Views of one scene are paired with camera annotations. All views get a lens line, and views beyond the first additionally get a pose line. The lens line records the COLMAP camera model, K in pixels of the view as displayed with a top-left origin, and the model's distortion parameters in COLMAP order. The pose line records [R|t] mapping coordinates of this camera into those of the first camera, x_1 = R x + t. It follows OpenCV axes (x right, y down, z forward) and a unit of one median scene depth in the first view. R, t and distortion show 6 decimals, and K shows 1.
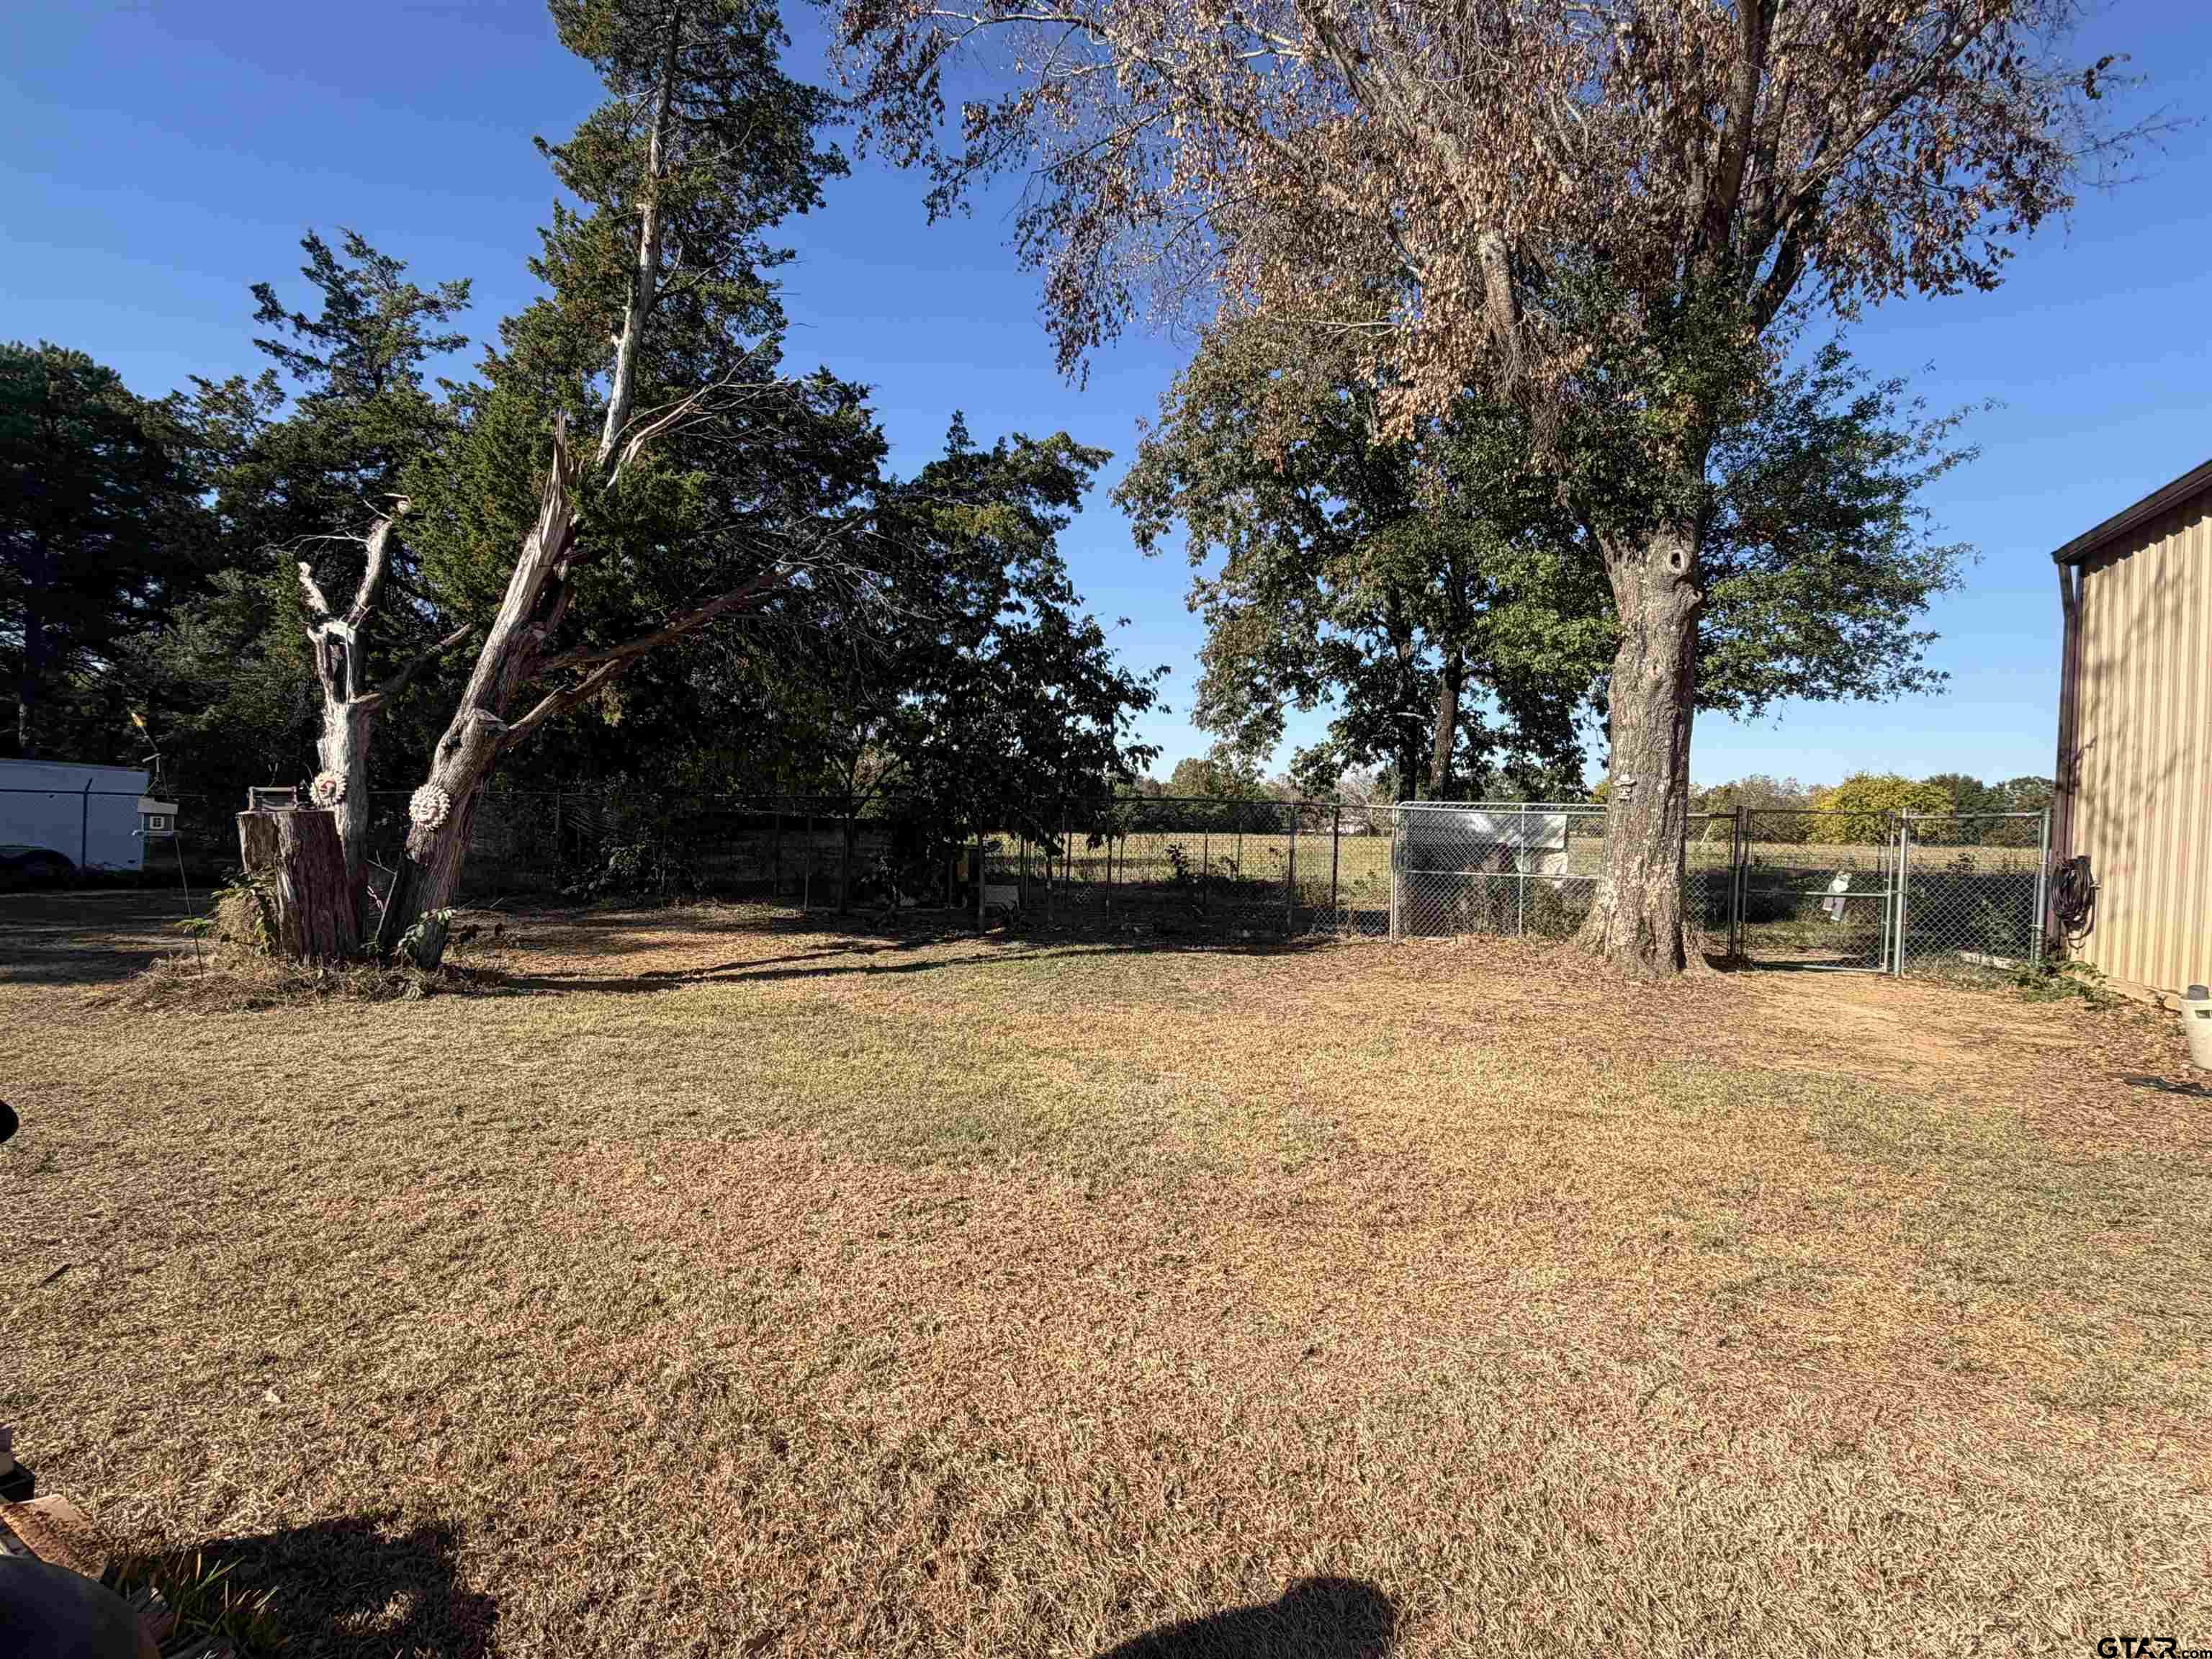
lens RADIAL K [[1111.3, 0, 1114.2], [0, 1111.3, 833.2], [0, 0, 1]] dist [0.000965, -0.000918]
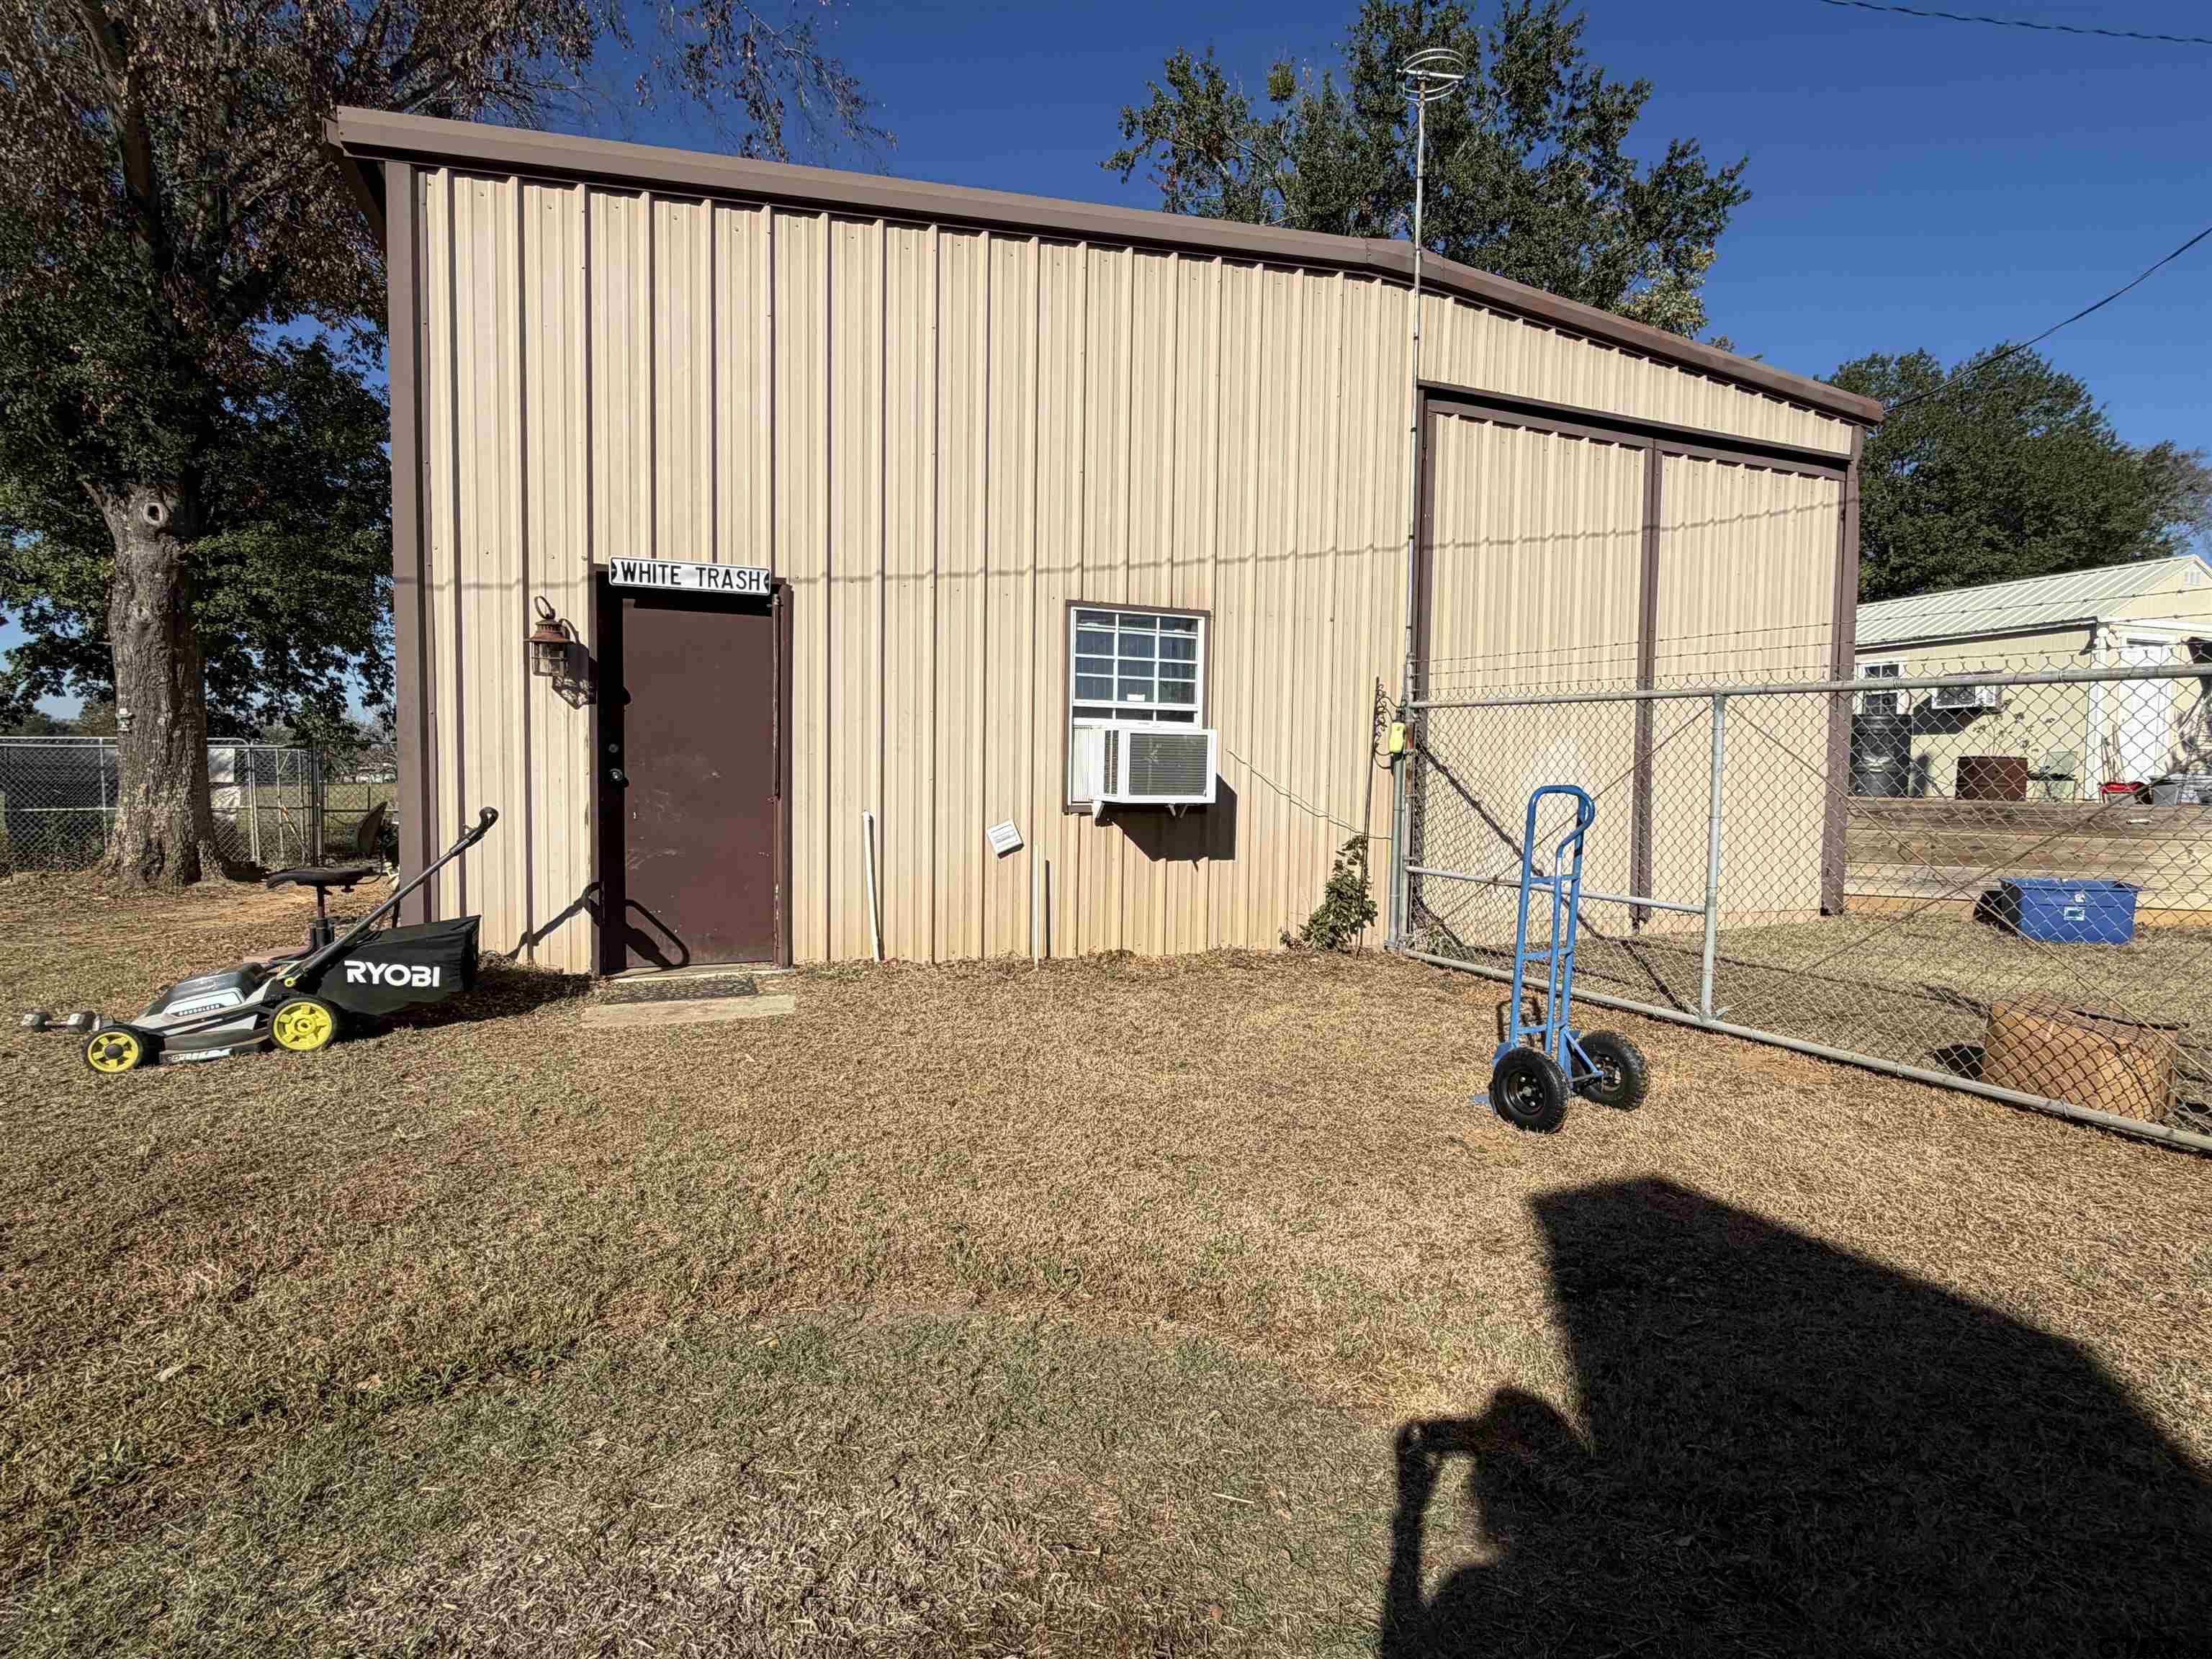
lens RADIAL K [[1111.3, 0, 1103.1], [0, 1111.3, 831.7], [0, 0, 1]] dist [0.000965, -0.000918]
pose [[0.714418, -0.065918, 0.696607, 0.387680], [0.030351, 0.997535, 0.063267, 0.027779], [-0.699060, -0.024056, 0.714658, -0.445546]]
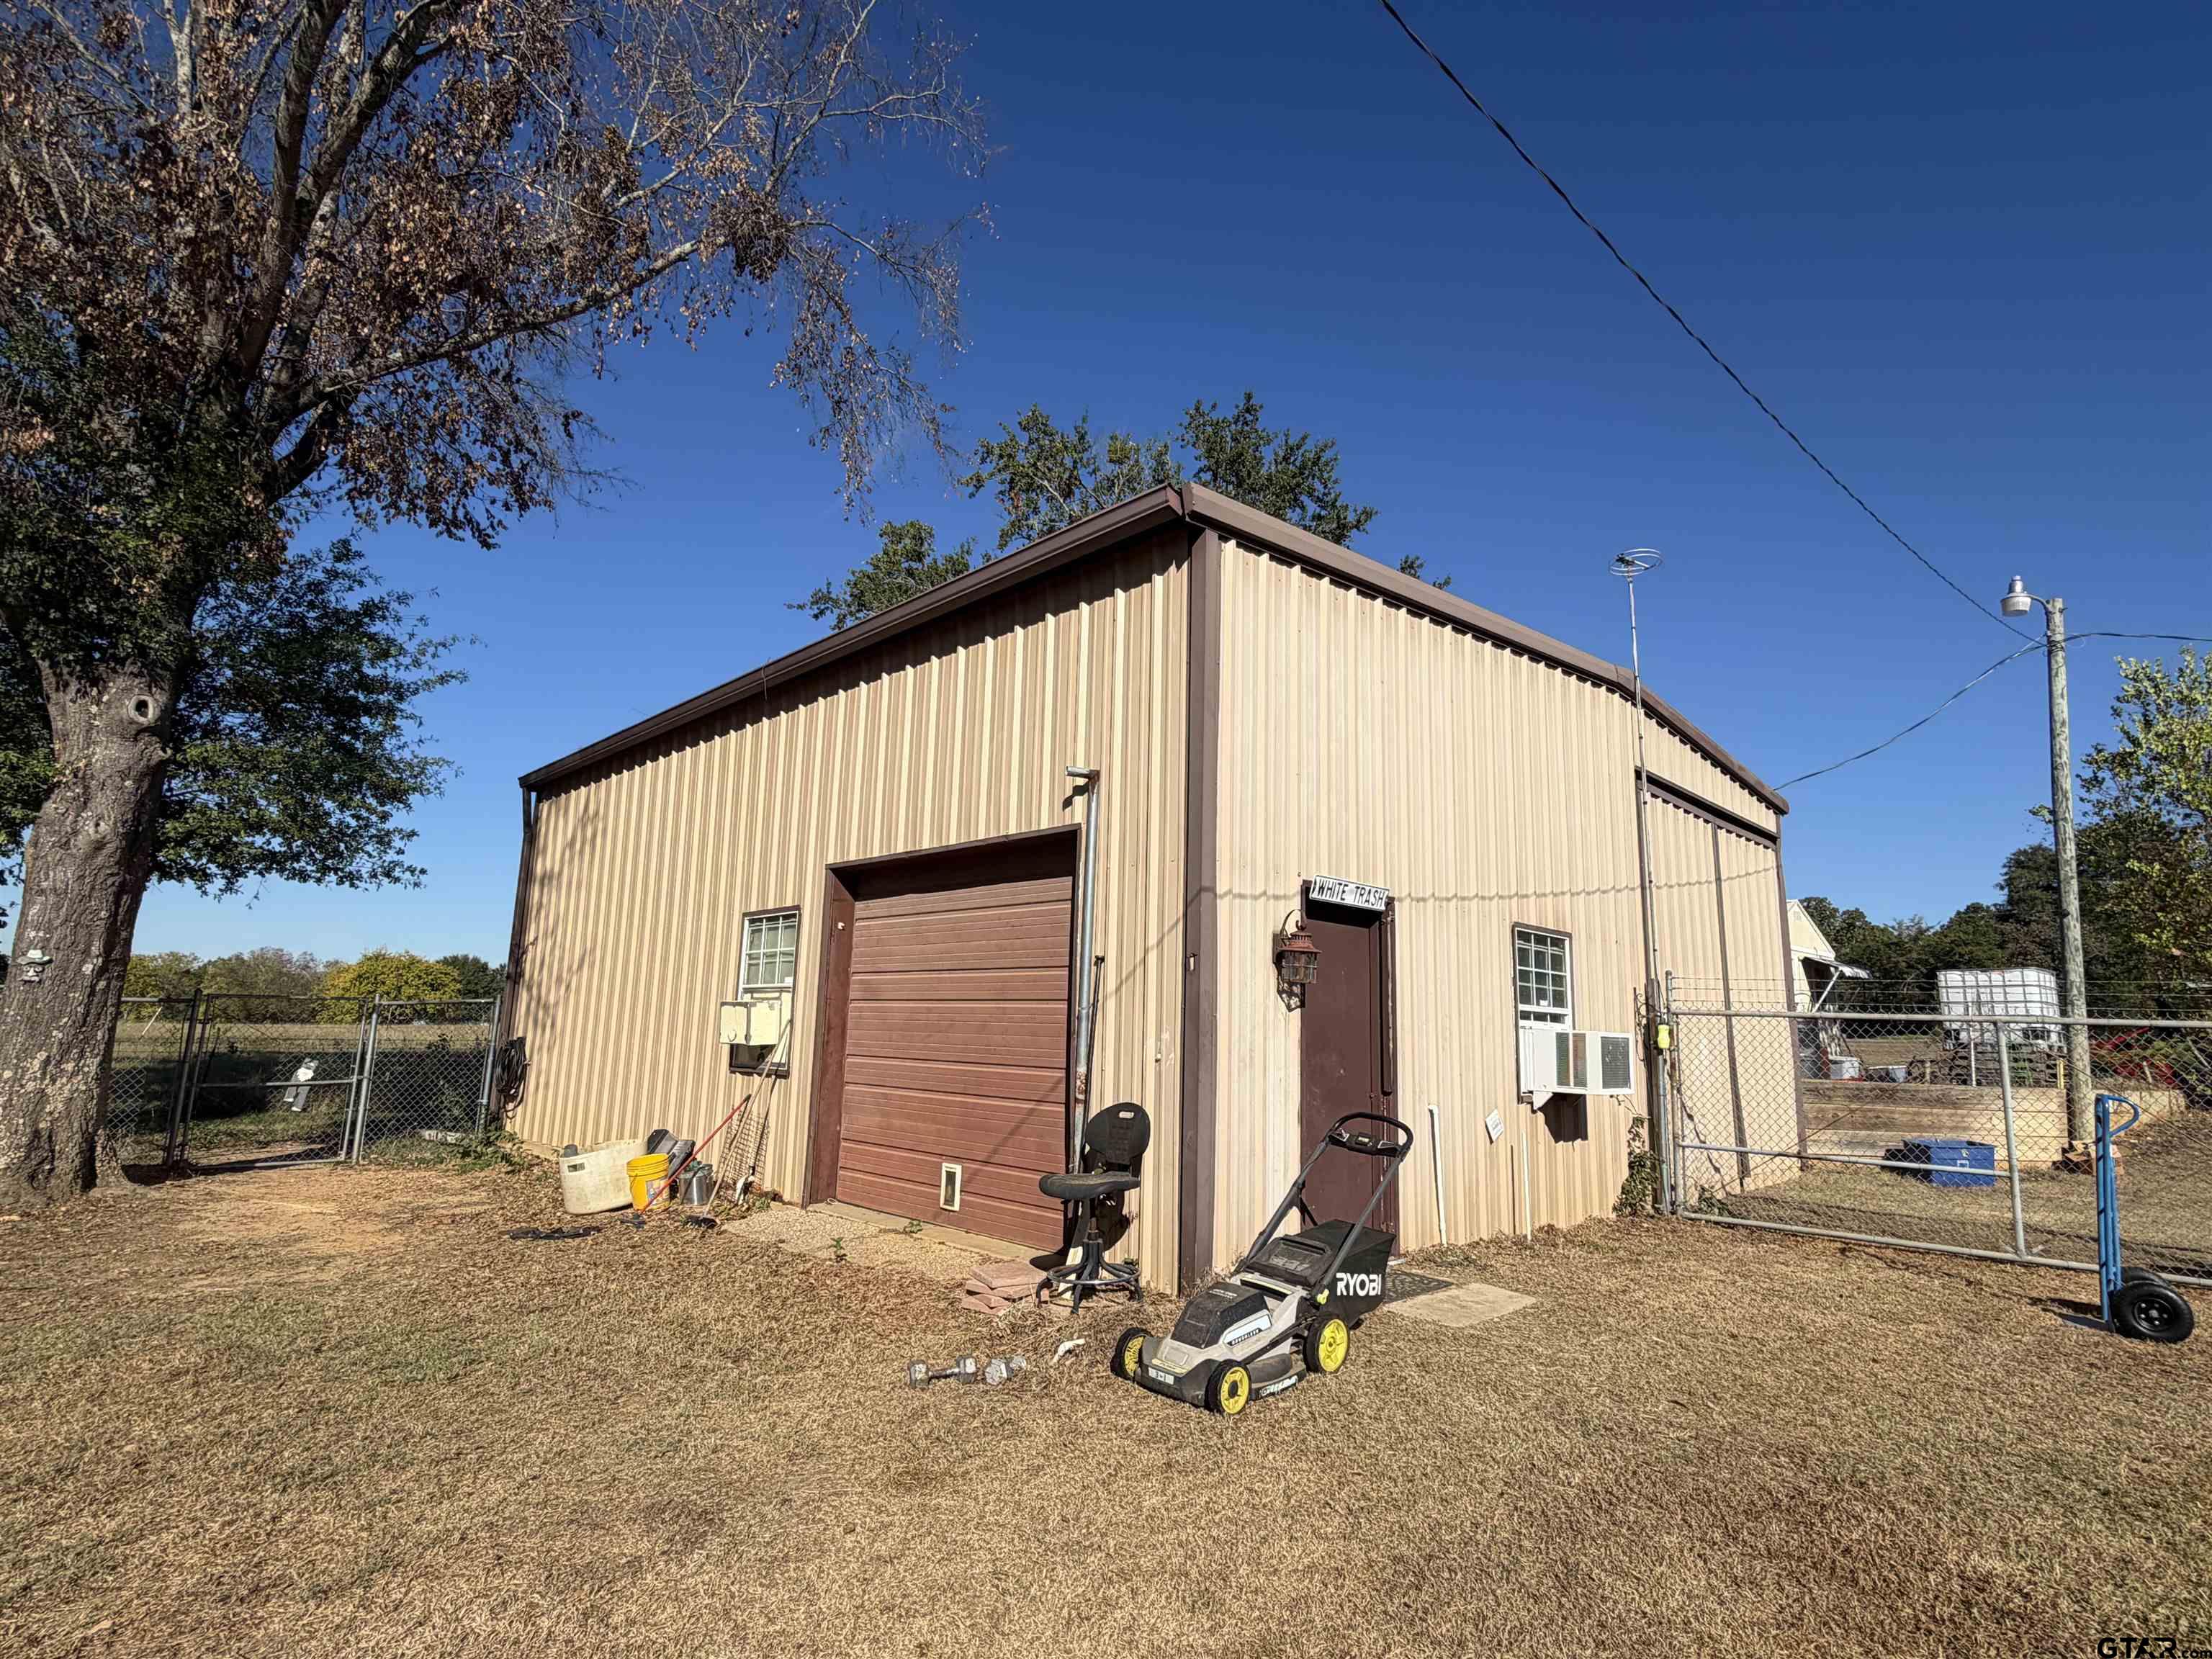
lens RADIAL K [[1111.3, 0, 1107.2], [0, 1111.3, 834.5], [0, 0, 1]] dist [0.000965, -0.000918]
pose [[0.394755, 0.136893, 0.908531, 0.022295], [0.006526, 0.988395, -0.151763, -0.008187], [-0.918763, 0.065838, 0.389280, -0.035391]]
